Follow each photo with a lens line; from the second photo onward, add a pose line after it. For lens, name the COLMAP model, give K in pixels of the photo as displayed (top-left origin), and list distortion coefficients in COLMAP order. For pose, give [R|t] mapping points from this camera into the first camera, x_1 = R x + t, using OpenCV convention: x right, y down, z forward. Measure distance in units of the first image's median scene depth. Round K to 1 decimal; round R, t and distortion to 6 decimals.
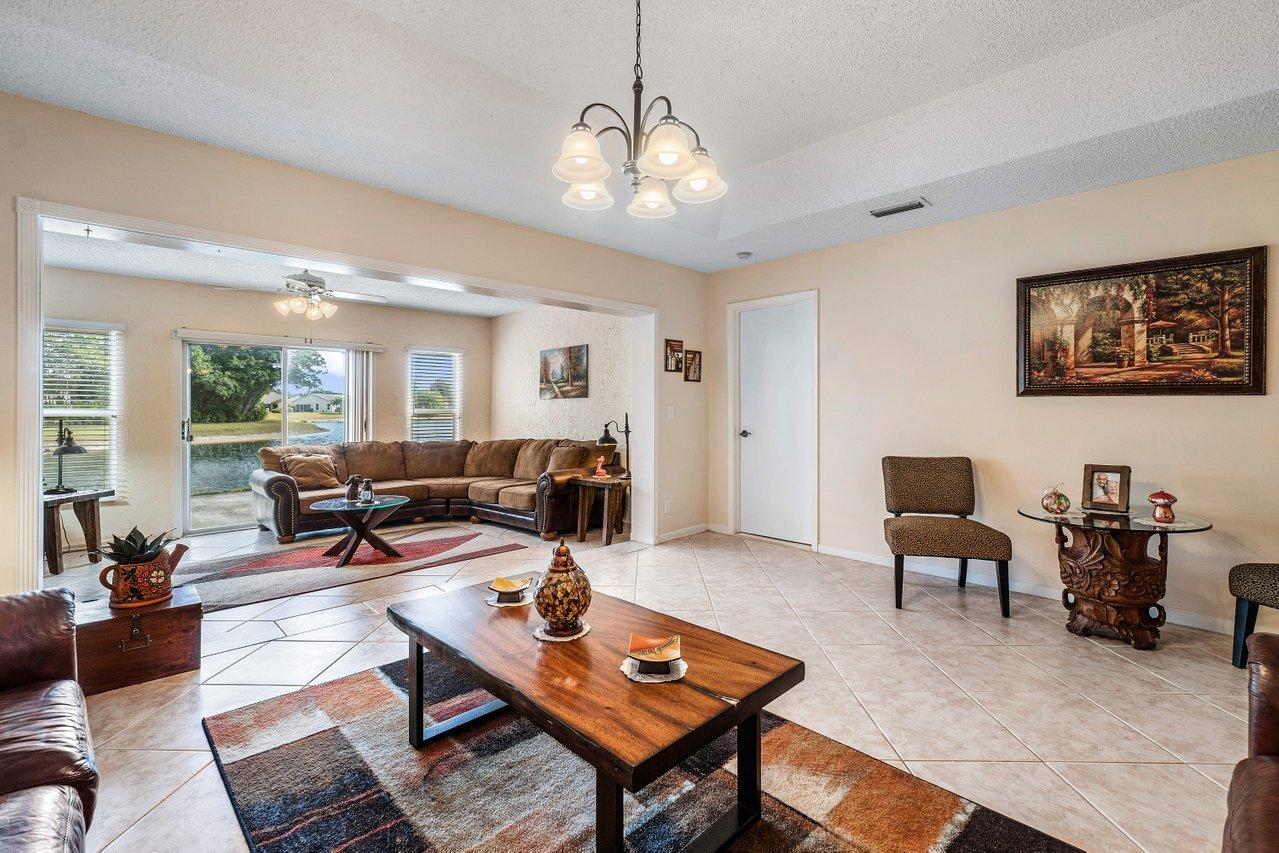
lens RADIAL K [[573.6, 0, 617.2], [0, 573.6, 402.3], [0, 0, 1]] dist [0.001157, -0.001053]
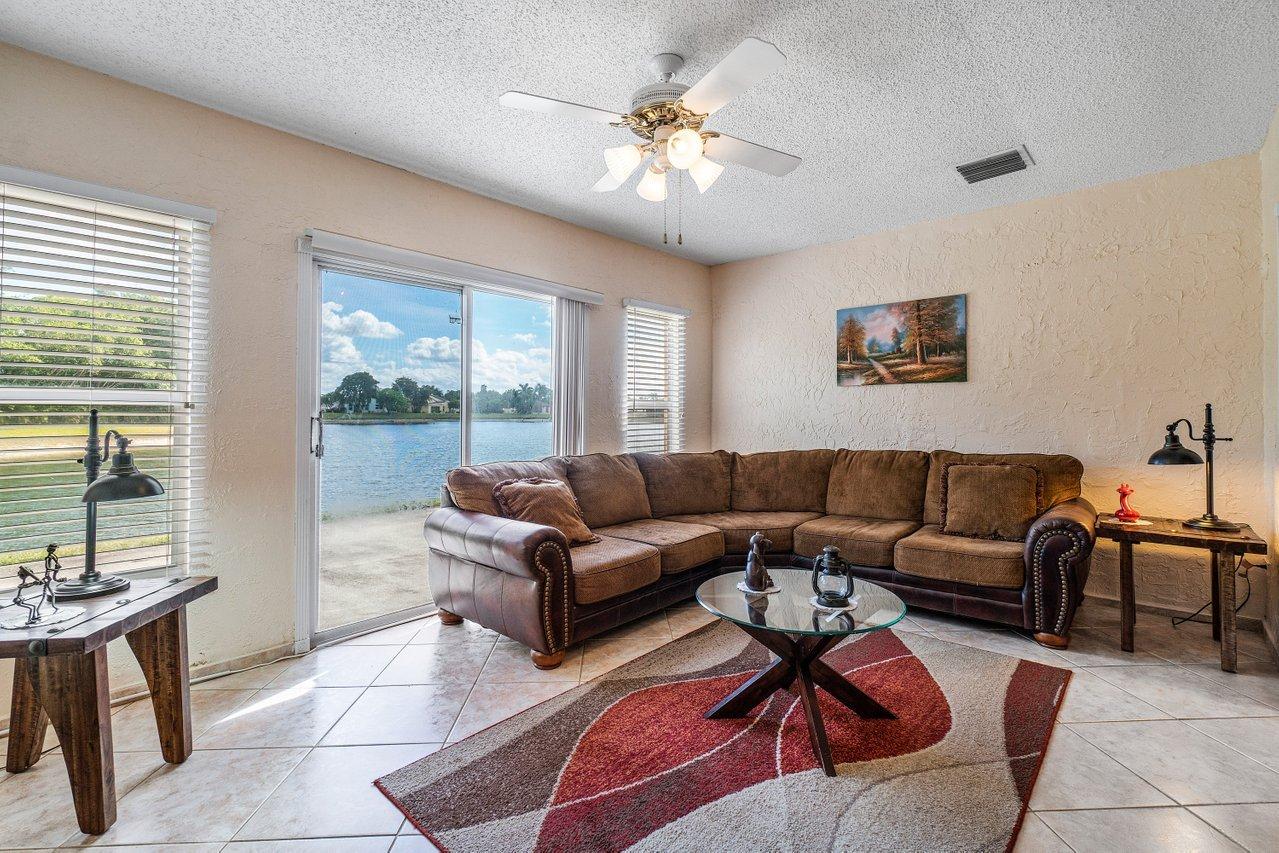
lens RADIAL K [[573.6, 0, 598.6], [0, 573.6, 390.5], [0, 0, 1]] dist [0.001157, -0.001053]
pose [[0.997171, 0.006948, 0.074844, -0.498139], [-0.004885, 0.999604, -0.027702, 0.020218], [-0.075007, 0.027258, 0.996810, 0.437589]]
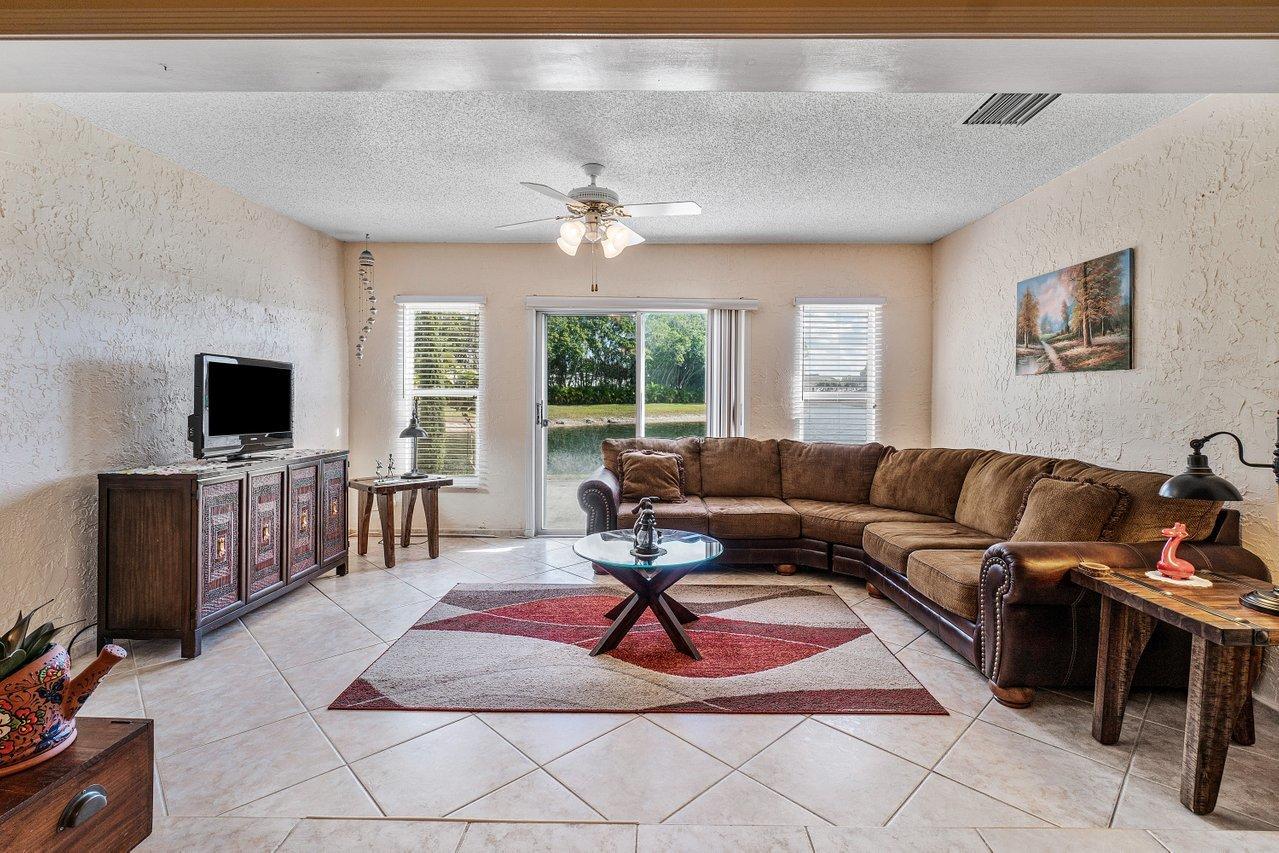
lens RADIAL K [[573.6, 0, 668.5], [0, 573.6, 389.4], [0, 0, 1]] dist [0.001157, -0.001053]
pose [[0.738840, 0.005732, -0.673856, -0.018648], [-0.001184, 0.999973, 0.007208, 0.004546], [0.673879, -0.004528, 0.738827, 0.447843]]
